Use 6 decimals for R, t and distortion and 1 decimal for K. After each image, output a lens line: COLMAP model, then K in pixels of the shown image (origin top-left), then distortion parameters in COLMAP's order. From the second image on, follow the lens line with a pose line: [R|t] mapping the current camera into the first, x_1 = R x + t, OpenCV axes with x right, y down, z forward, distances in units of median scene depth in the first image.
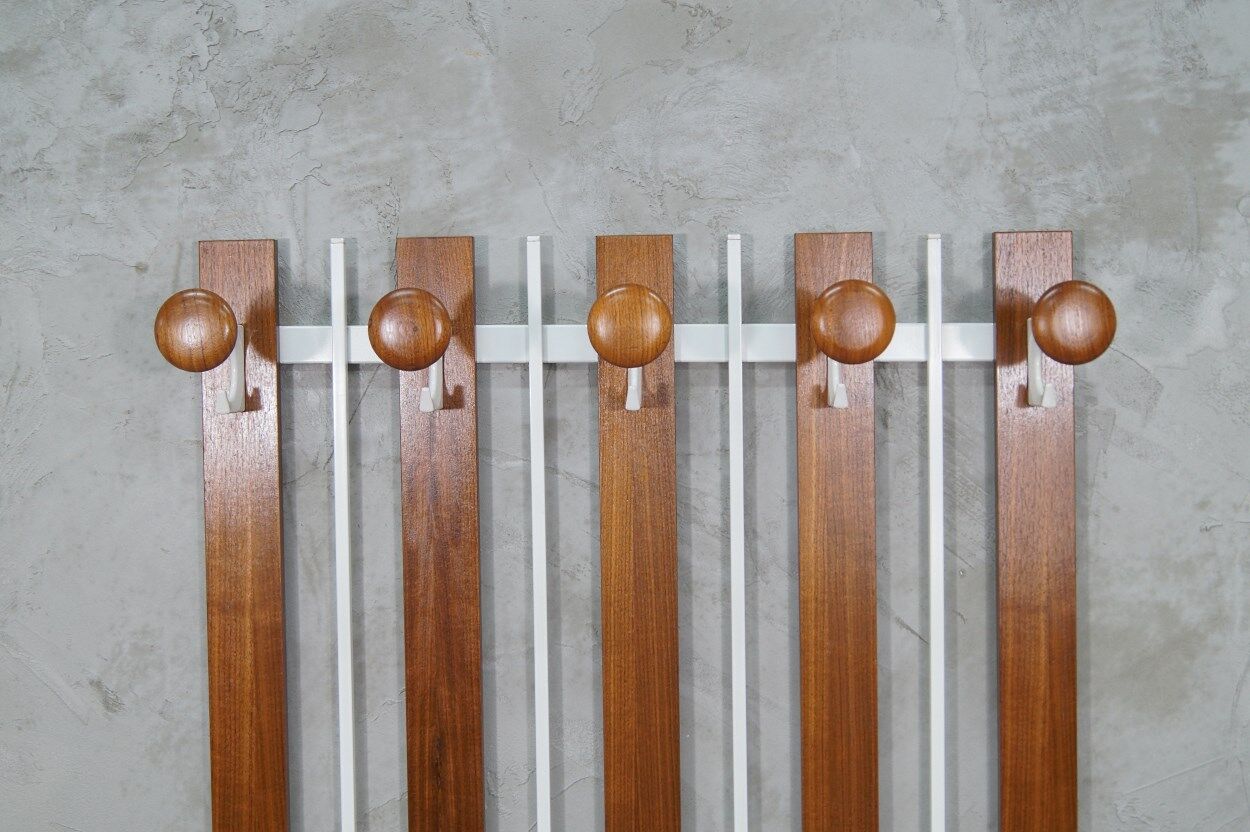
lens RADIAL K [[1721.3, 0, 625.0], [0, 1721.3, 416.0], [0, 0, 1]] dist [-0.017955, -0.052463]
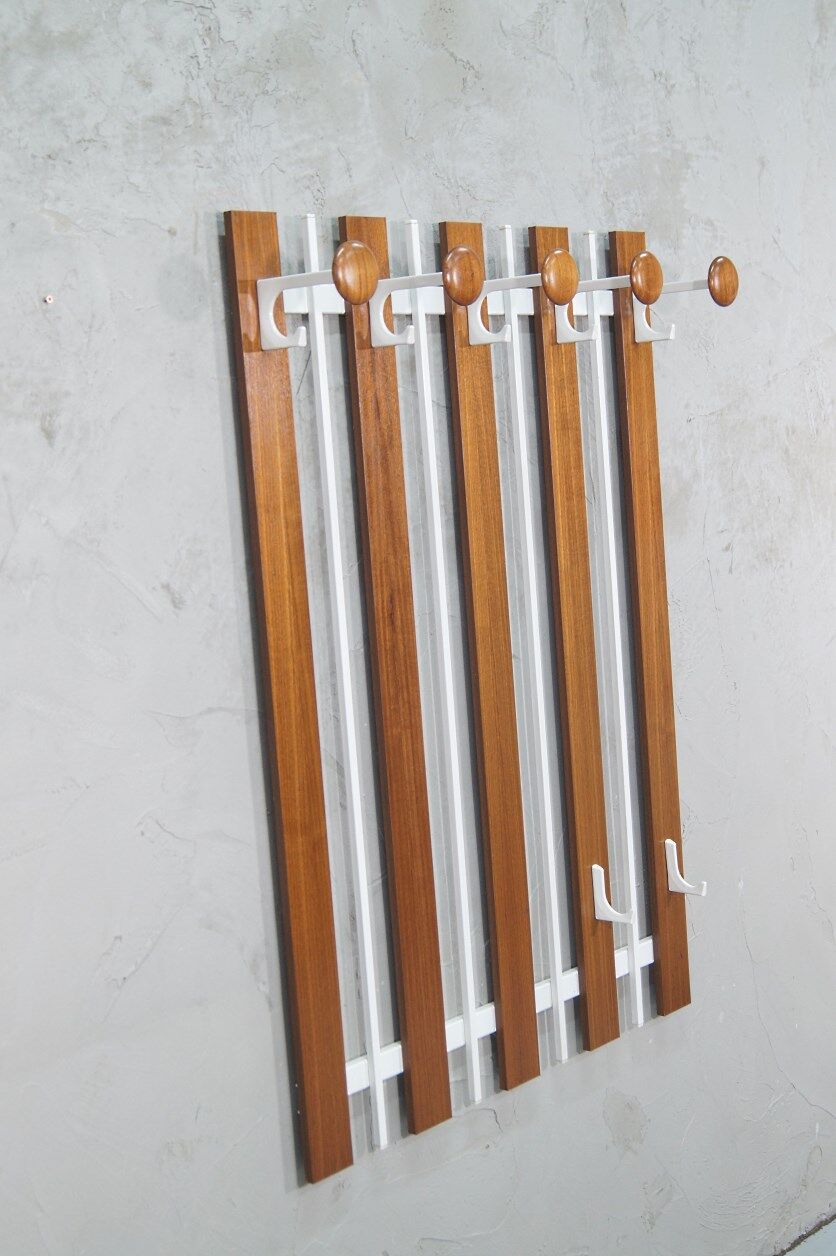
lens RADIAL K [[1843.5, 0, 418.1], [0, 1843.5, 642.4], [0, 0, 1]] dist [-0.020181, -0.010861]
pose [[0.653299, -0.122310, 0.747155, -1.168676], [0.086269, 0.992463, 0.087035, 0.100417], [-0.752169, 0.007597, 0.658927, 0.034783]]
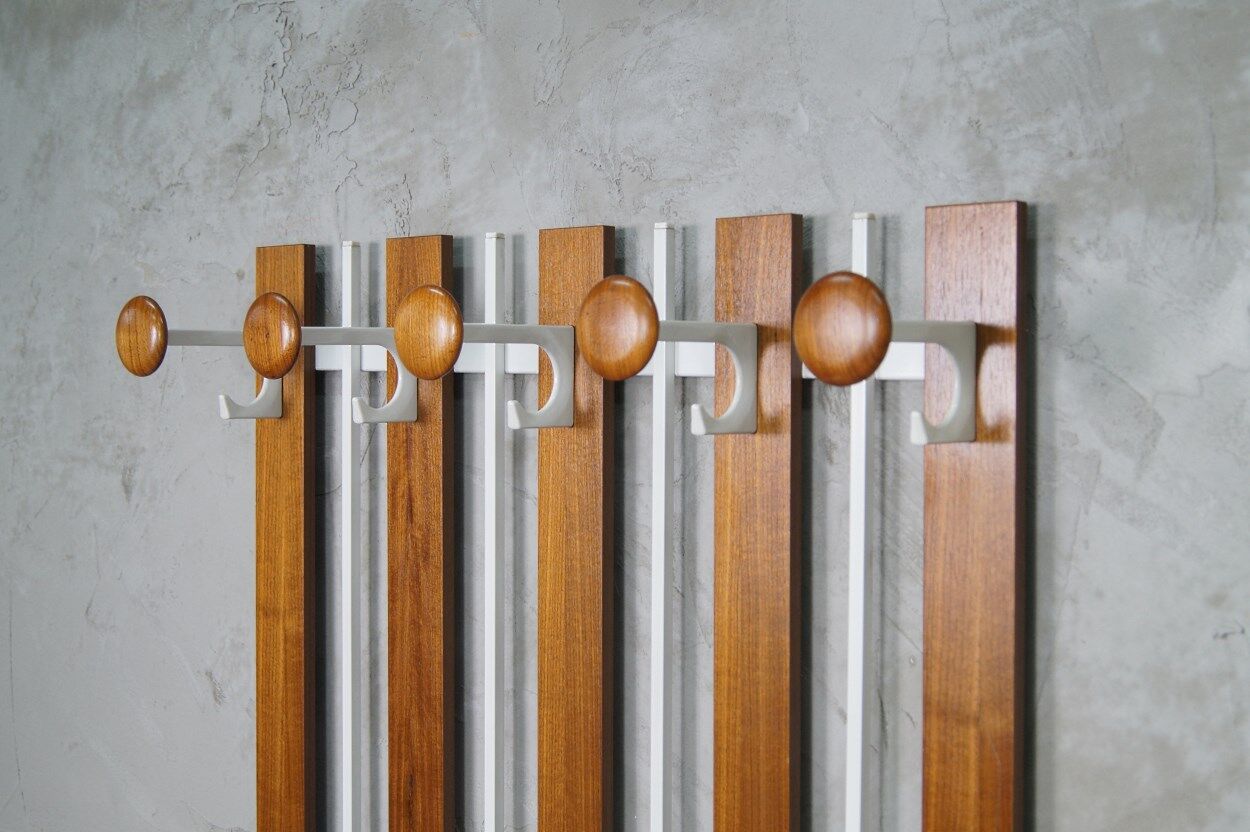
lens RADIAL K [[1901.9, 0, 606.6], [0, 1901.9, 416.7], [0, 0, 1]] dist [-0.012227, -0.050322]
pose [[0.763645, 0.030008, -0.644938, 0.627813], [-0.032612, 0.999437, 0.007887, -0.017727], [0.644812, 0.015010, 0.764194, 0.276323]]
